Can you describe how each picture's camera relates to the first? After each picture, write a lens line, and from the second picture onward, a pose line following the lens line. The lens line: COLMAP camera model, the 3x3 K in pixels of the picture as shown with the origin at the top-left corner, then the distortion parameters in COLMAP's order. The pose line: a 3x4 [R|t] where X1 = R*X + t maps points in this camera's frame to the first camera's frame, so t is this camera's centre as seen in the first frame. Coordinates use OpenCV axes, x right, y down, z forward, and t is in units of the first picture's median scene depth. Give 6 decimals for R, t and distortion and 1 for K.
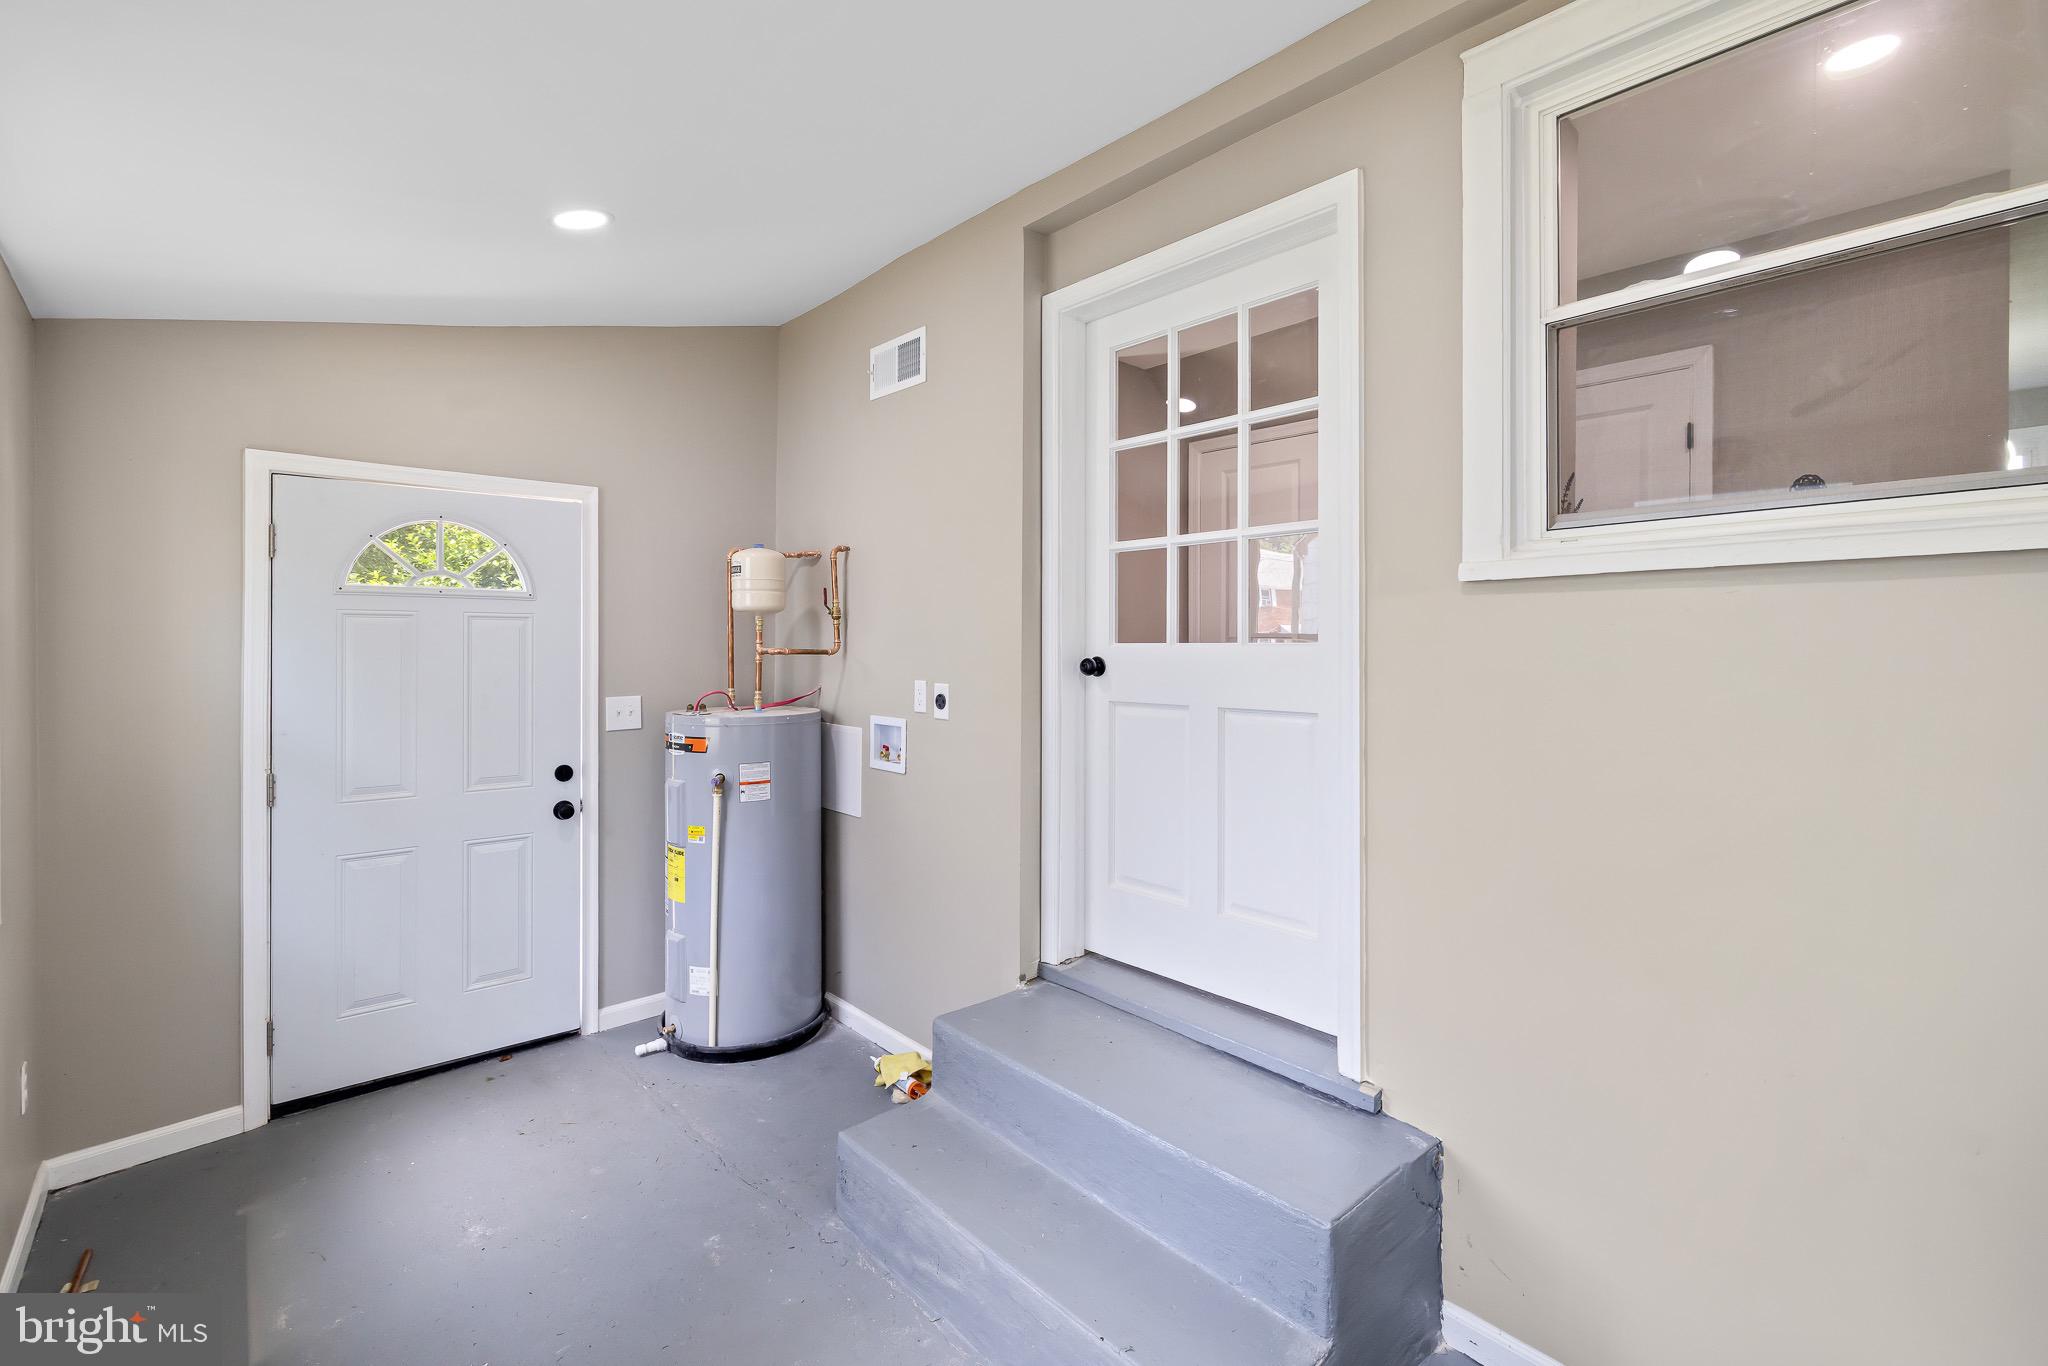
lens RADIAL K [[906.6, 0, 1014.0], [0, 906.6, 642.3], [0, 0, 1]] dist [0.002362, 0.000142]
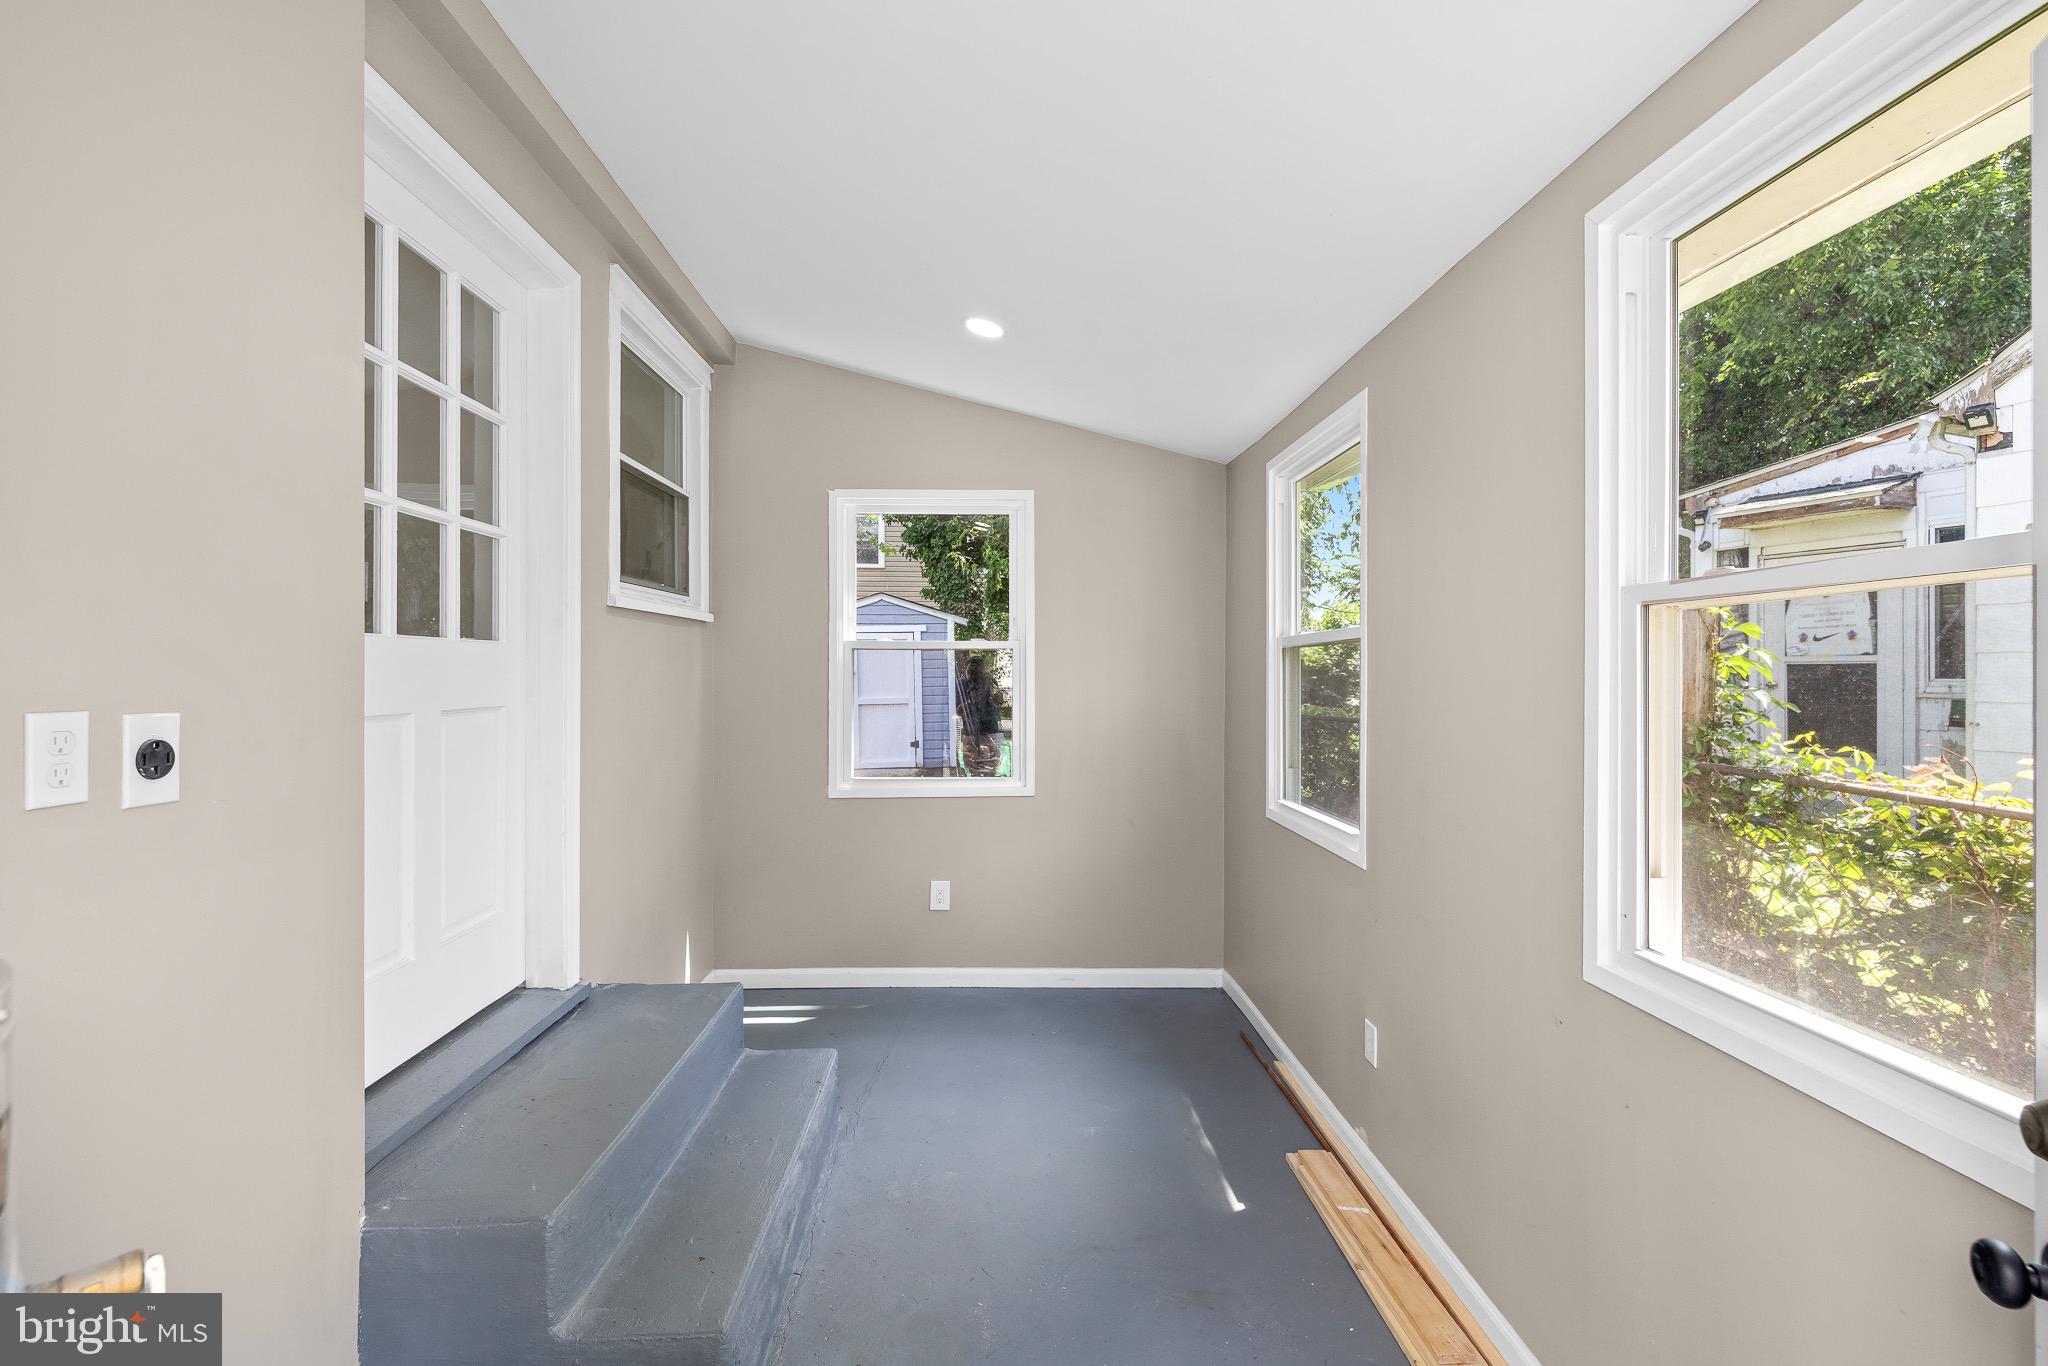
lens RADIAL K [[895.5, 0, 1022.3], [0, 895.5, 672.4], [0, 0, 1]] dist [0.000187, -0.000017]
pose [[-0.771531, 0.000005, 0.636192, -0.720234], [-0.003041, 0.999989, -0.003696, 0.032359], [-0.636184, -0.004787, -0.771522, 1.233424]]
